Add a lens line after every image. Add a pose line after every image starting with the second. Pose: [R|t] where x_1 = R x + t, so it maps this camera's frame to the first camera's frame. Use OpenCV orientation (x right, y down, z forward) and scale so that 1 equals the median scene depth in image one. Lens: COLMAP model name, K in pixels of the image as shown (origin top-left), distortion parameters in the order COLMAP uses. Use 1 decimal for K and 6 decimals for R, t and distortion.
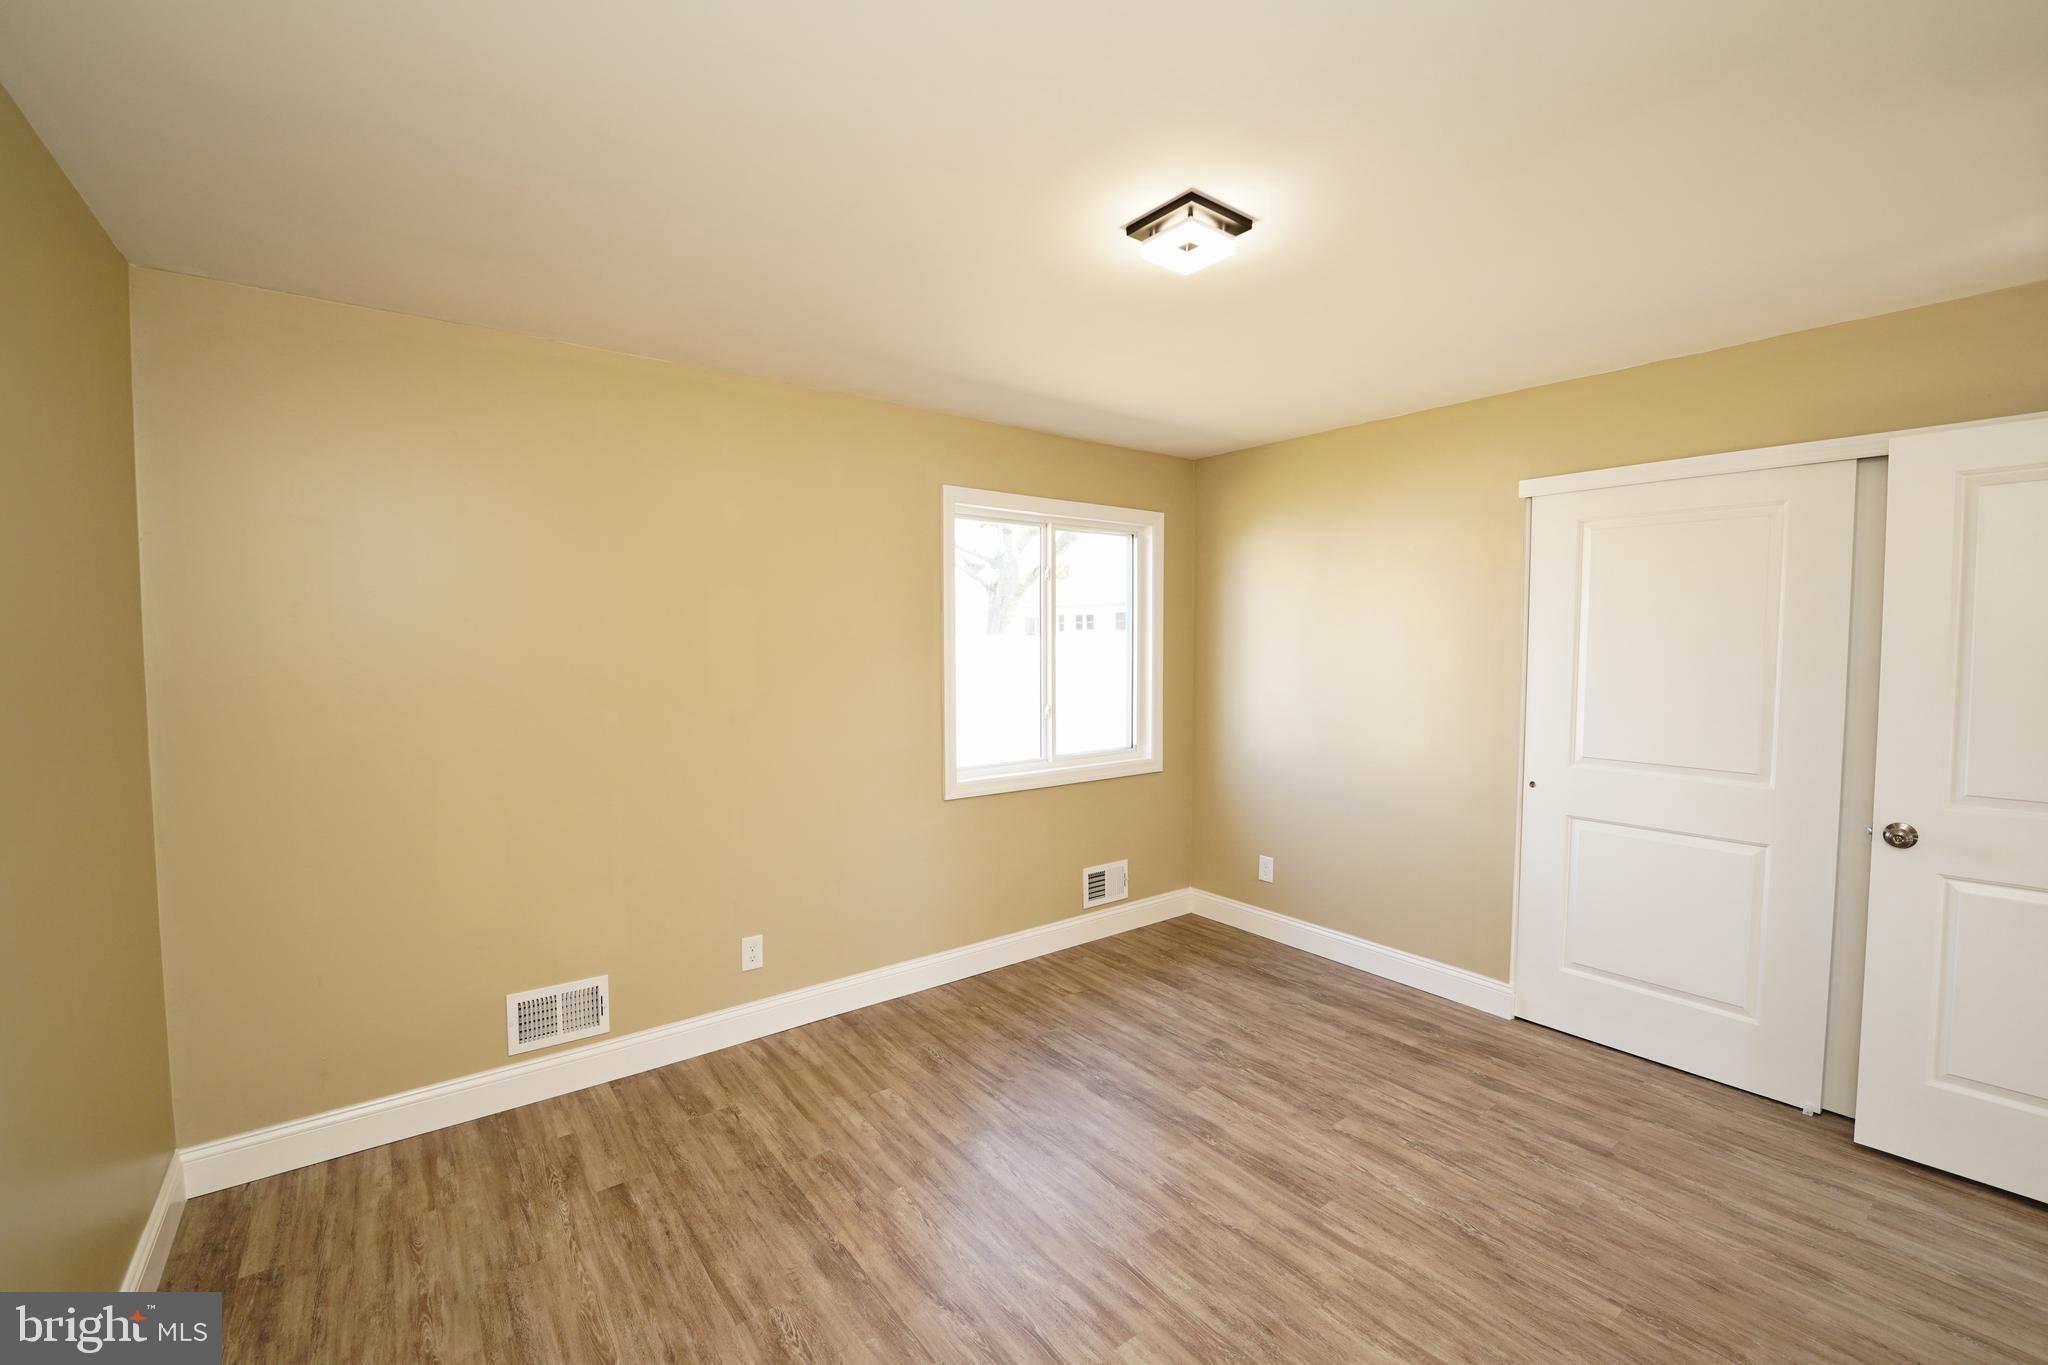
lens RADIAL K [[836.3, 0, 987.1], [0, 836.3, 683.2], [0, 0, 1]] dist [-0.024932, 0.000993]
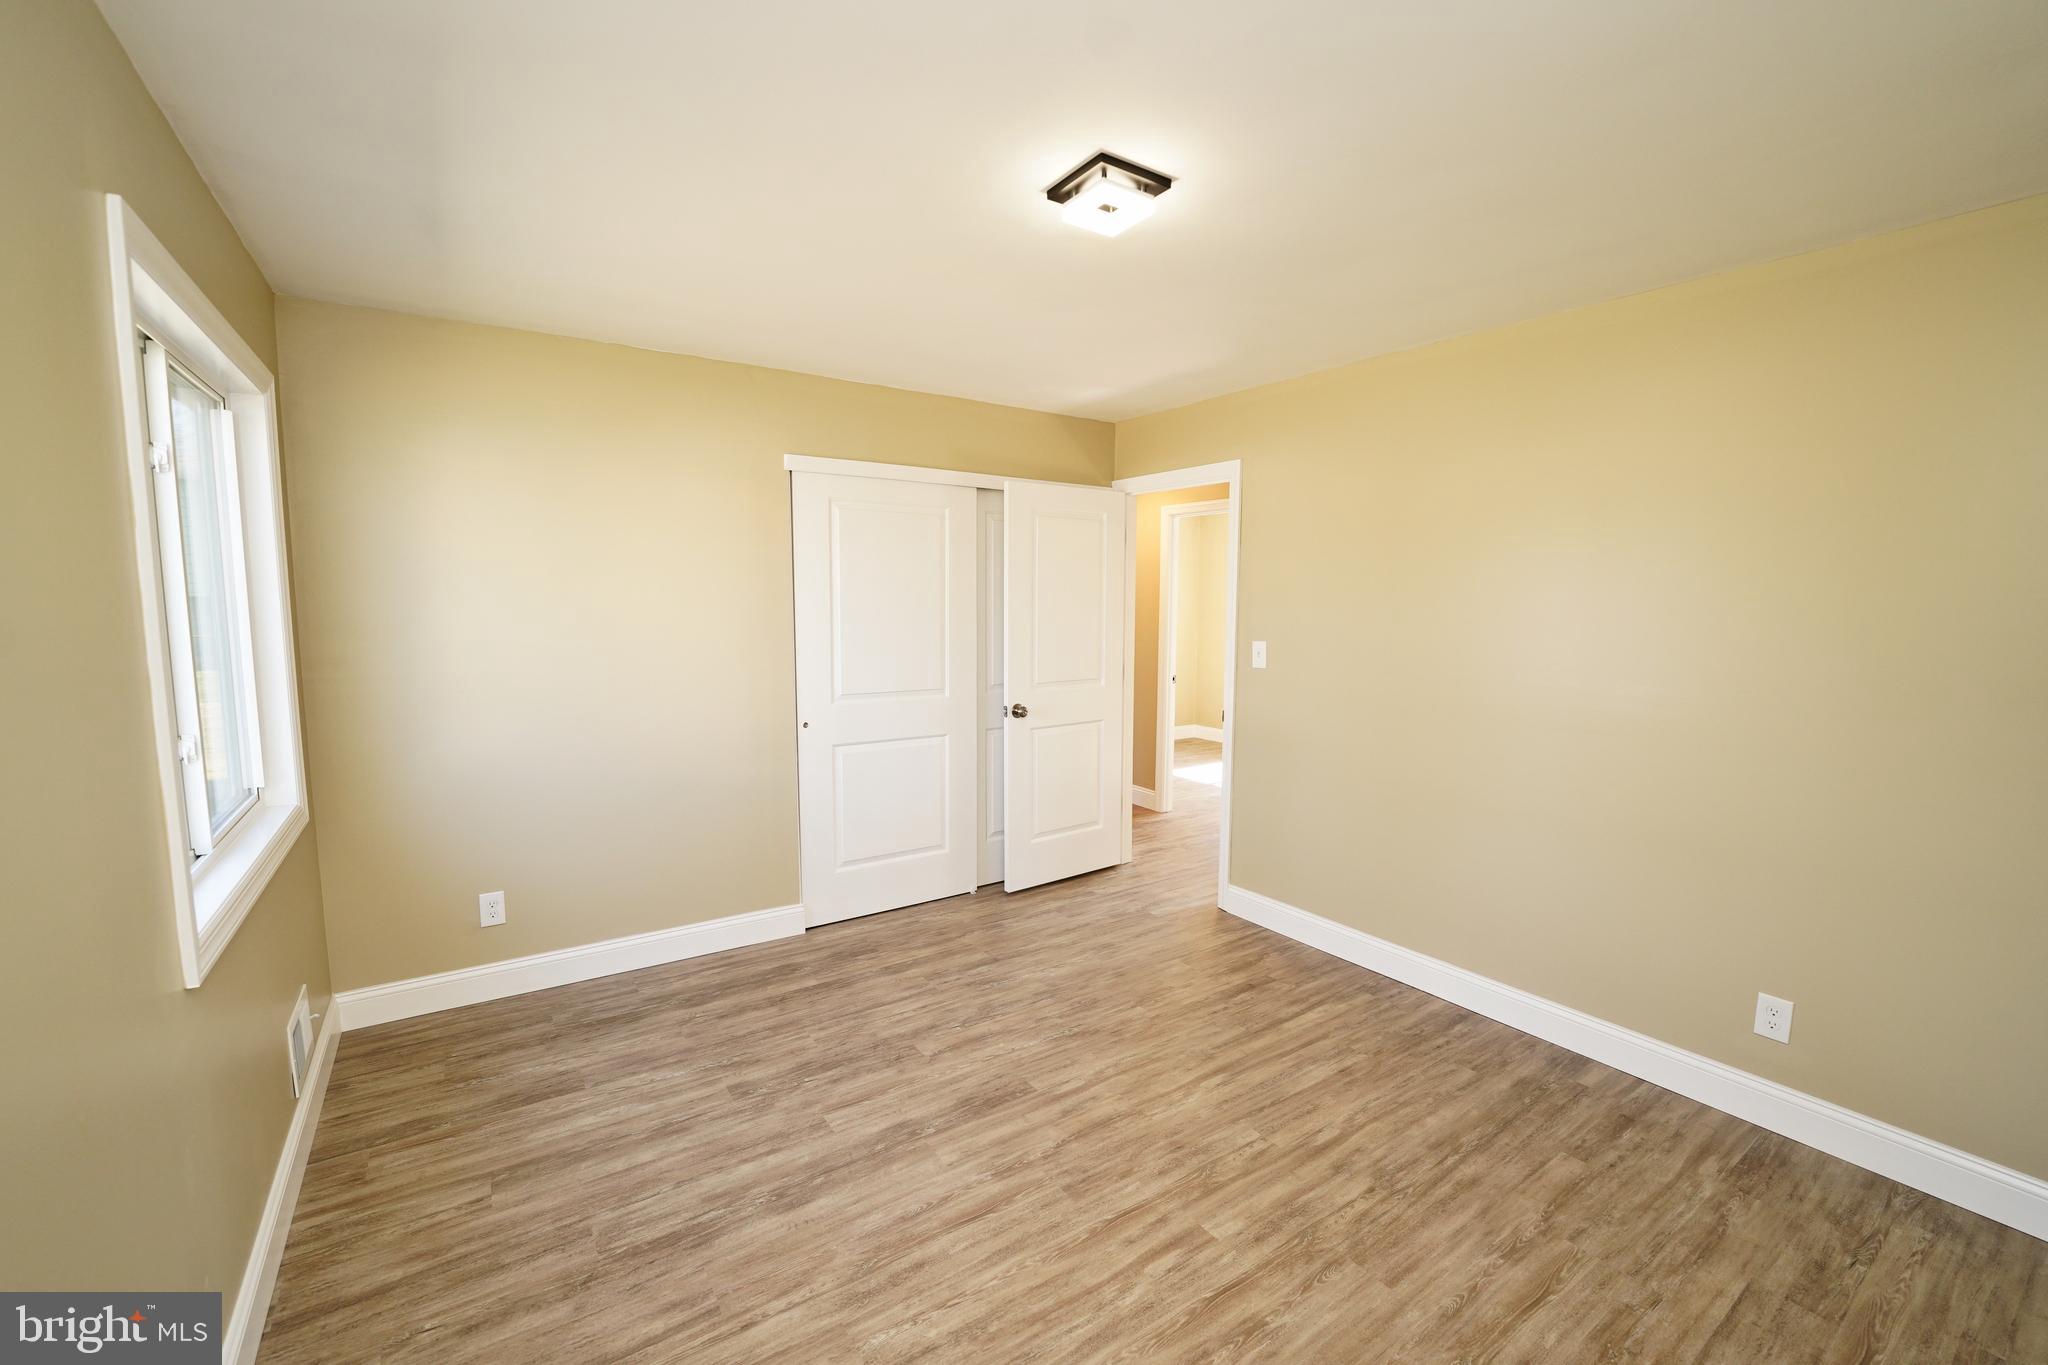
lens RADIAL K [[836.3, 0, 1046.0], [0, 836.3, 694.1], [0, 0, 1]] dist [-0.024932, 0.000993]
pose [[0.019480, -0.112969, 0.993407, -0.544948], [0.042382, 0.992796, 0.112069, -0.041901], [-0.998912, 0.039919, 0.024128, 0.723254]]
